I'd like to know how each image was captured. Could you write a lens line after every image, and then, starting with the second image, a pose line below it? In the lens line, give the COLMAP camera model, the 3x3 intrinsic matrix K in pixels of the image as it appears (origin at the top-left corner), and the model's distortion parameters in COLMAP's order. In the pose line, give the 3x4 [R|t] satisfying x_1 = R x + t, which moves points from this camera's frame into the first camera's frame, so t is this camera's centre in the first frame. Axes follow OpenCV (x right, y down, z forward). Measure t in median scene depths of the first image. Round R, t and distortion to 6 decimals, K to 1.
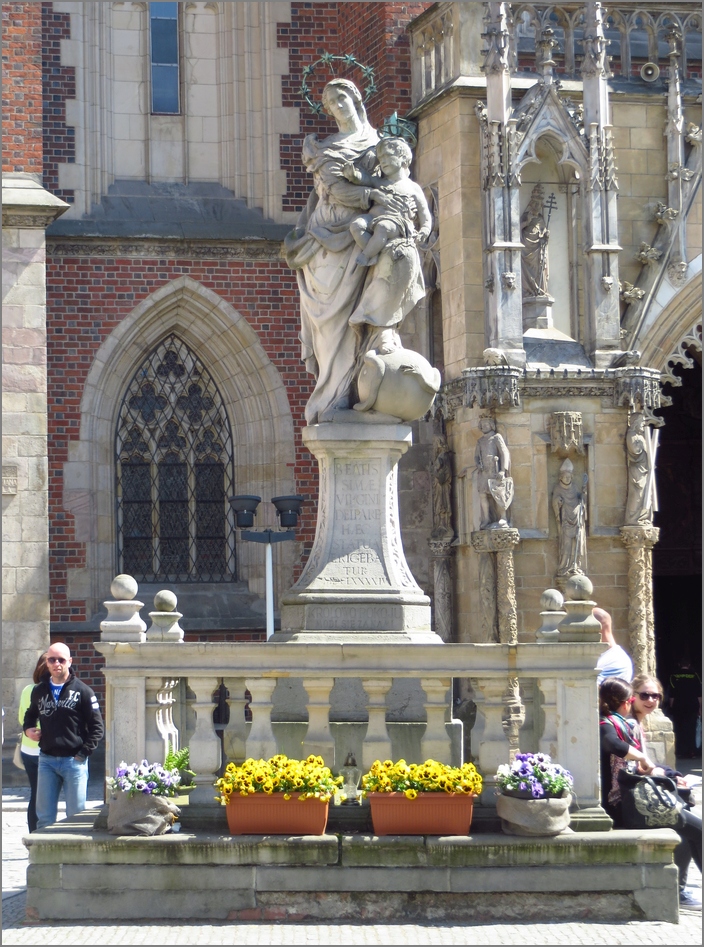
lens RADIAL K [[2450.3, 0, 351.9], [0, 2450.3, 473.6], [0, 0, 1]] dist [-0.022667, 0.000000]
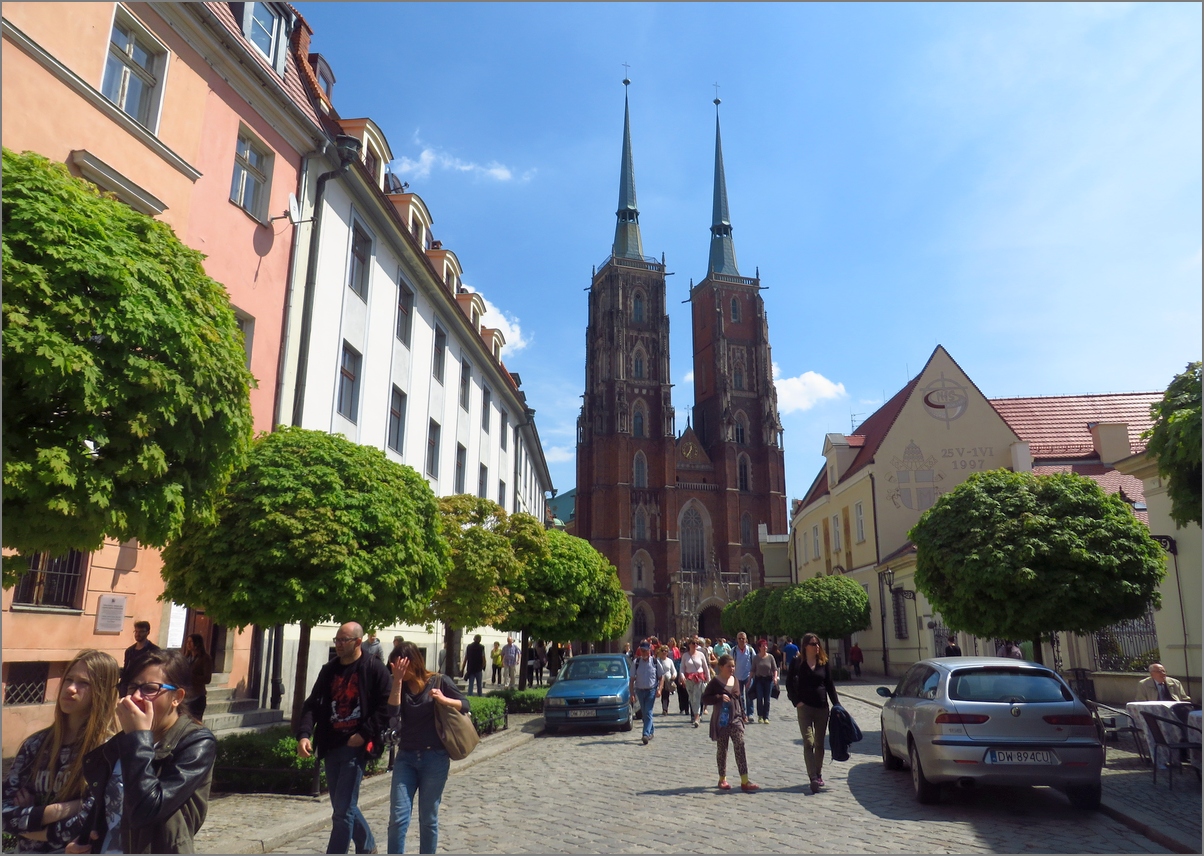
lens RADIAL K [[913.2, 0, 601.0], [0, 913.2, 425.3], [0, 0, 1]] dist [0.012421, 0.000621]
pose [[0.997105, 0.035120, 0.067437, -0.485296], [-0.023950, 0.986856, -0.159816, -0.182476], [-0.072163, 0.157739, 0.984841, -2.424134]]
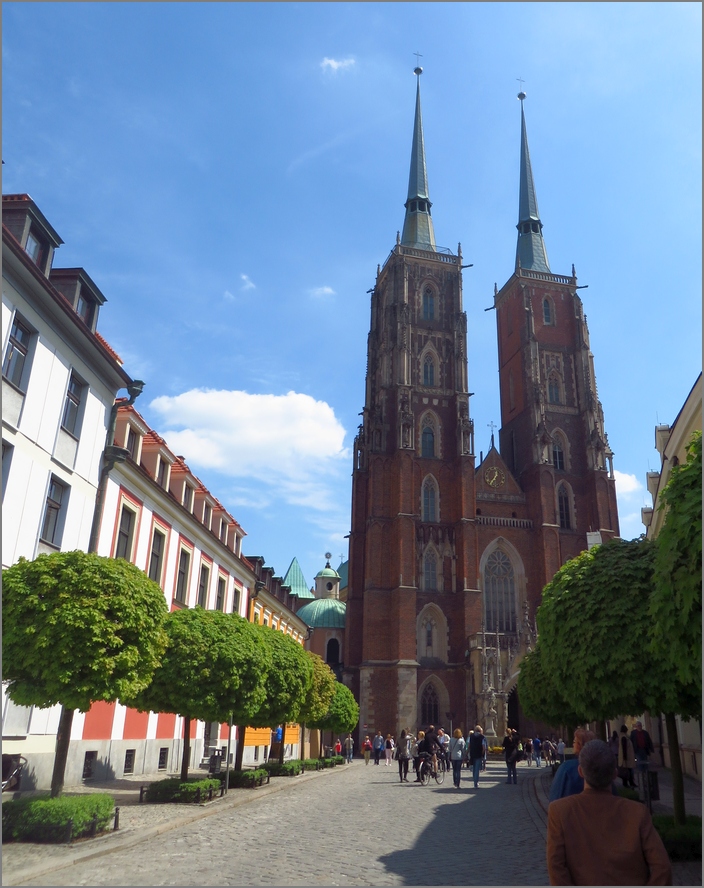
lens RADIAL K [[837.8, 0, 410.0], [0, 837.8, 386.7], [0, 0, 1]] dist [0.006220, 0.000000]
pose [[0.998837, 0.036928, 0.031009, -0.239267], [-0.025158, 0.947687, -0.318208, -0.098557], [-0.041138, 0.317057, 0.947514, -1.411616]]
